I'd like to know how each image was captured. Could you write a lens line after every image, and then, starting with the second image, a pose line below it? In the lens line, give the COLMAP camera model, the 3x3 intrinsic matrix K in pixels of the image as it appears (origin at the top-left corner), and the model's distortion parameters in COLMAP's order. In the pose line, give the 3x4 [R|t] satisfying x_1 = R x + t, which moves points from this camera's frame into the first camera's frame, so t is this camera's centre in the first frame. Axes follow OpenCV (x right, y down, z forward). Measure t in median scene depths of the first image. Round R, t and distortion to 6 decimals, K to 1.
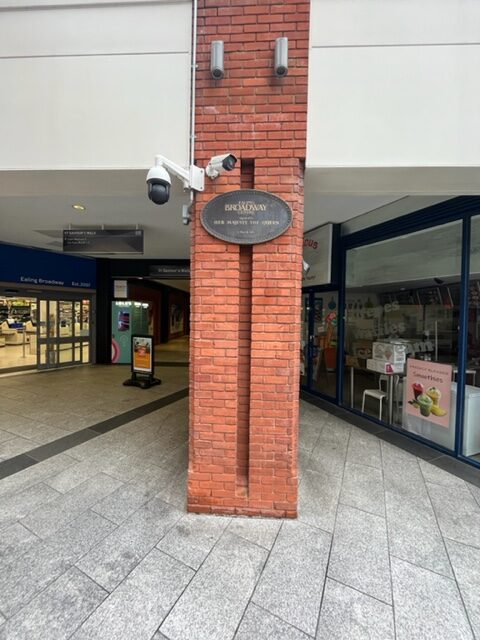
lens RADIAL K [[256.1, 0, 237.6], [0, 256.1, 319.0], [0, 0, 1]] dist [-0.001266, -0.000948]
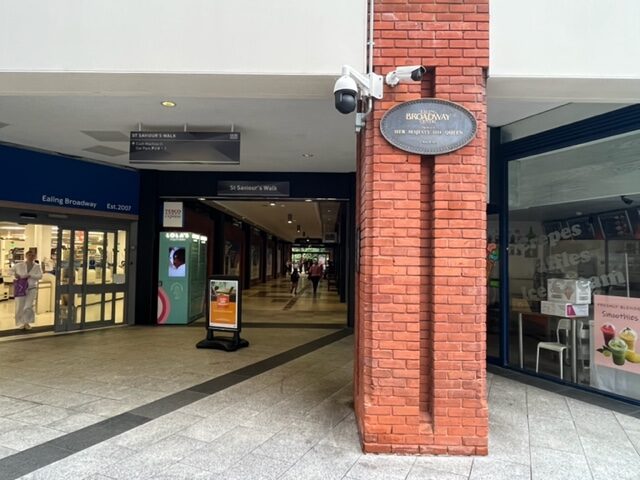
lens RADIAL K [[418.9, 0, 319.8], [0, 418.9, 244.0], [0, 0, 1]] dist [0.001138, -0.003764]
pose [[0.999397, 0.000481, 0.034721, -0.404173], [0.001706, 0.998016, -0.062944, 0.128328], [-0.034682, 0.062965, 0.997413, -0.485897]]
